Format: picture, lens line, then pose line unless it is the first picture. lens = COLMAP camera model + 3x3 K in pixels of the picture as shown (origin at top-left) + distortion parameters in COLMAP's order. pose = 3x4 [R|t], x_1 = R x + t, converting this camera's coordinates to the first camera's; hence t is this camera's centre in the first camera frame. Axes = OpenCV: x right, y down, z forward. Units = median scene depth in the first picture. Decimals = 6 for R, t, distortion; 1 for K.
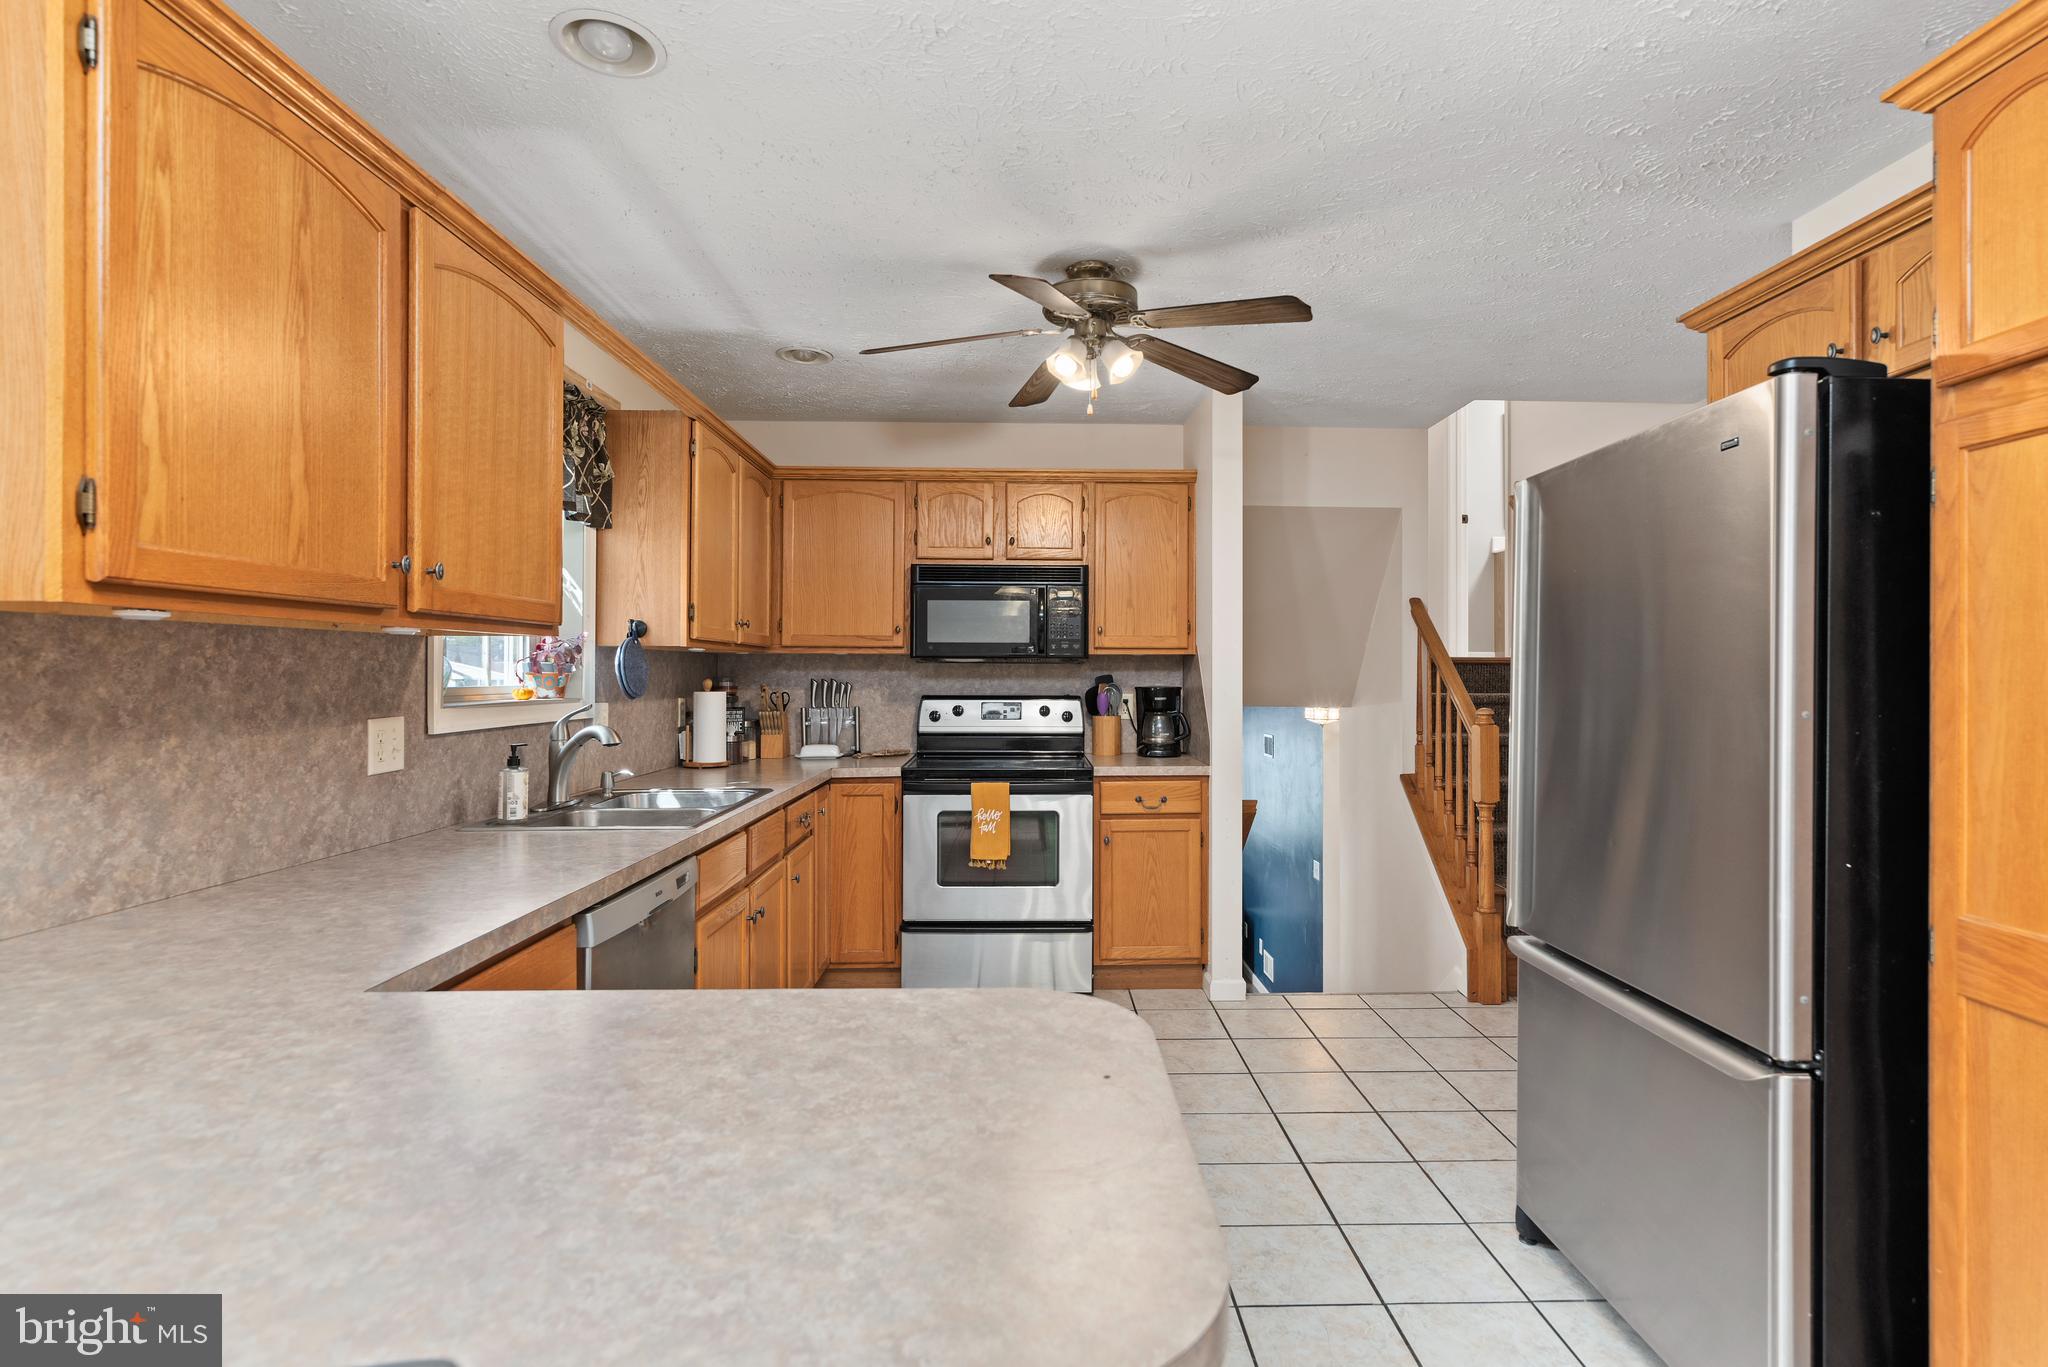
lens RADIAL K [[1027.0, 0, 1050.6], [0, 1027.0, 663.6], [0, 0, 1]] dist [0.004770, -0.000832]
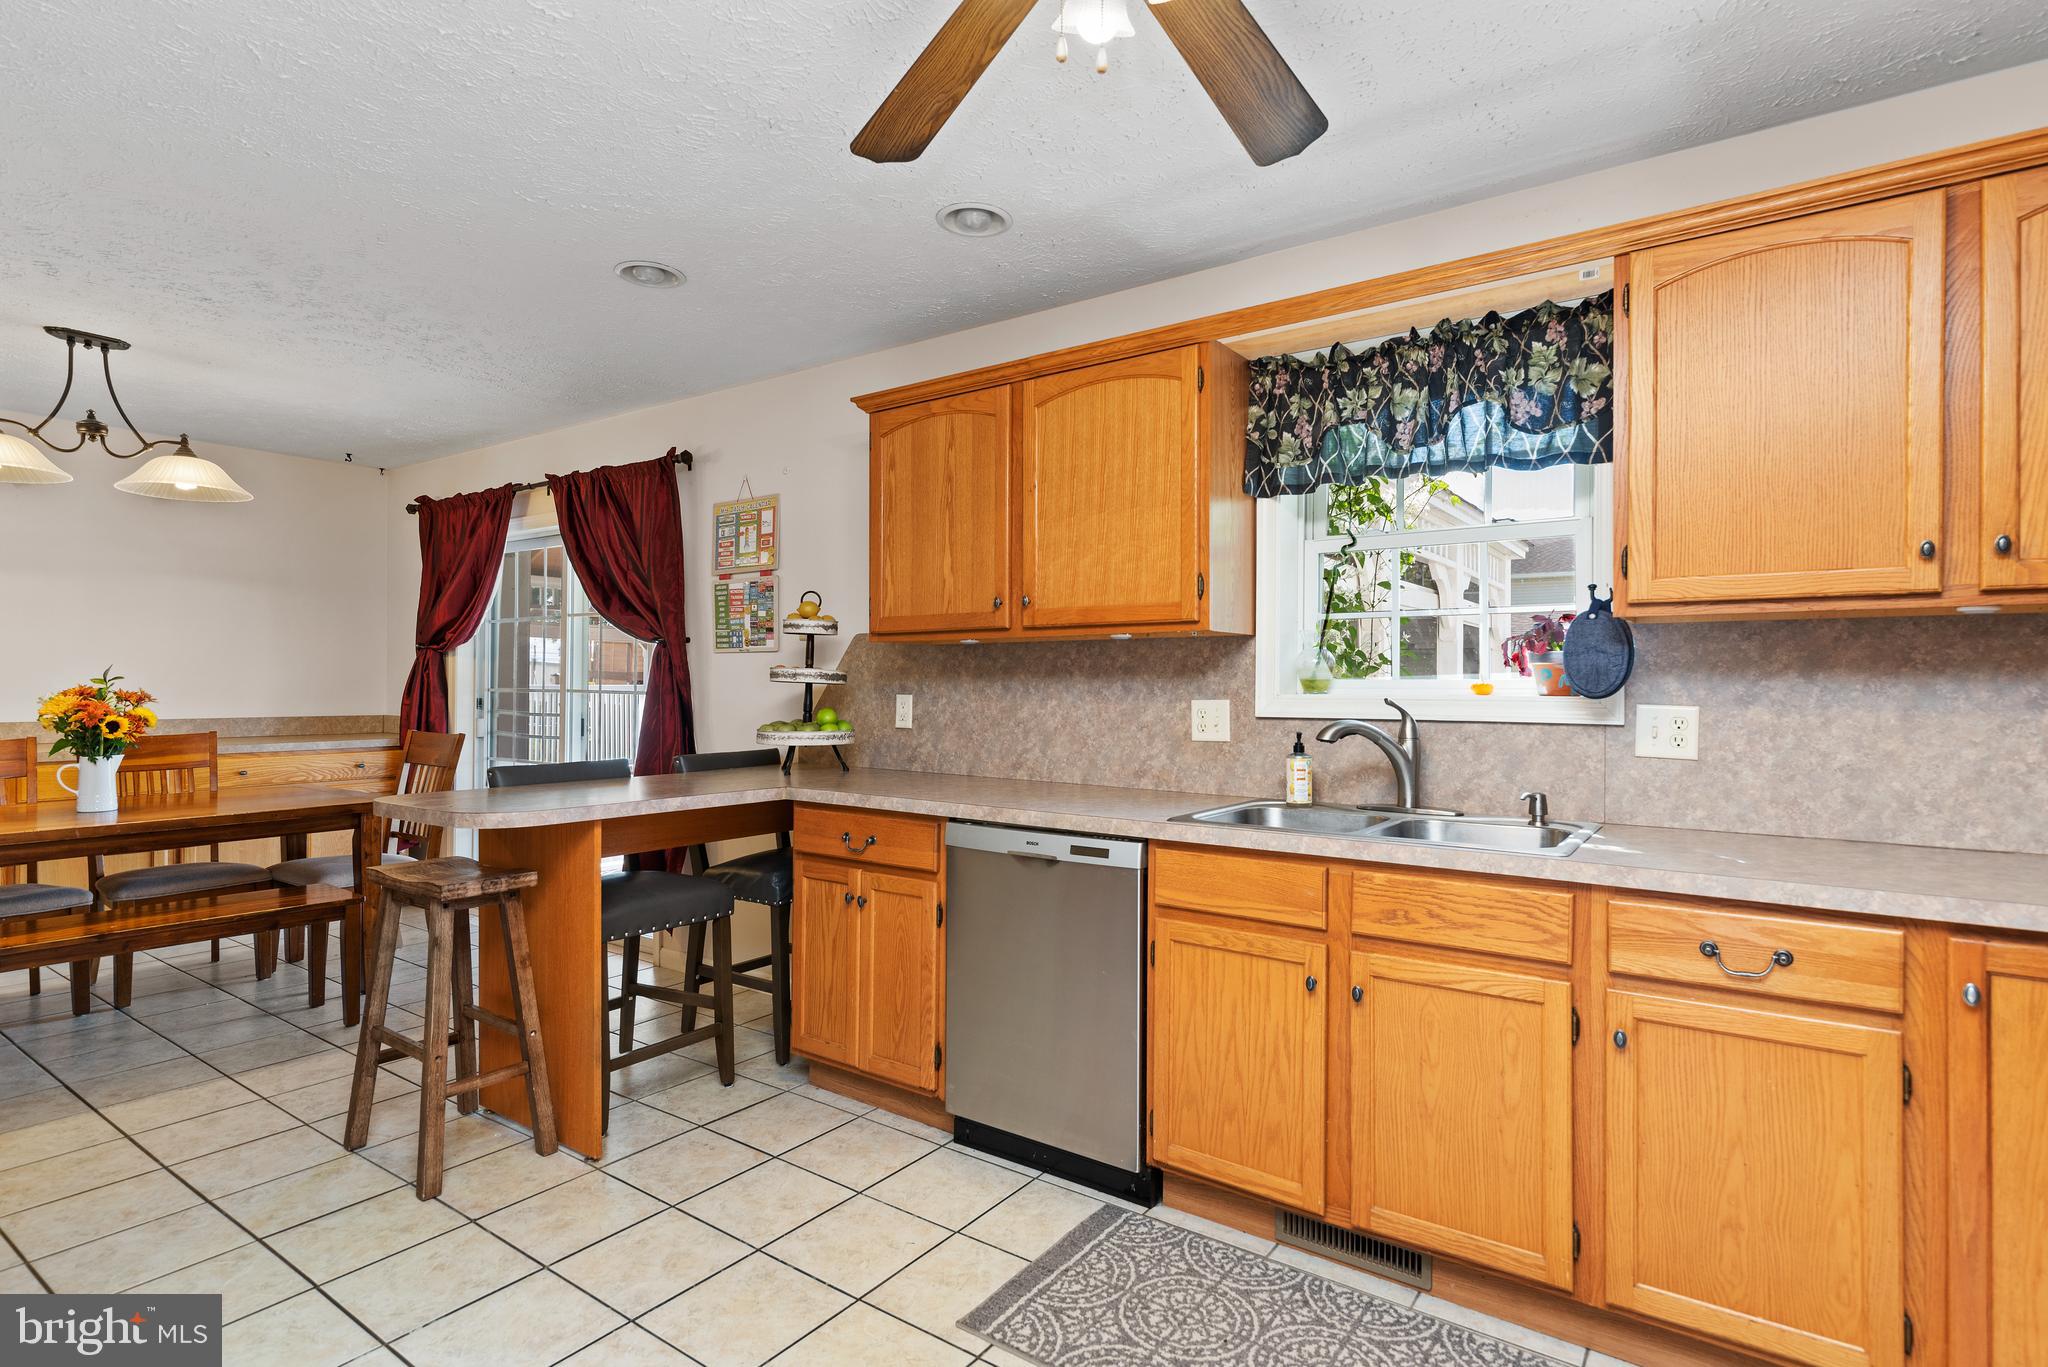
lens RADIAL K [[1027.0, 0, 1023.8], [0, 1027.0, 676.5], [0, 0, 1]] dist [0.004770, -0.000832]
pose [[-0.597409, -0.011678, -0.801851, 0.279908], [0.001669, 0.999874, -0.015805, 0.021467], [0.801935, -0.010780, -0.597314, 0.797102]]
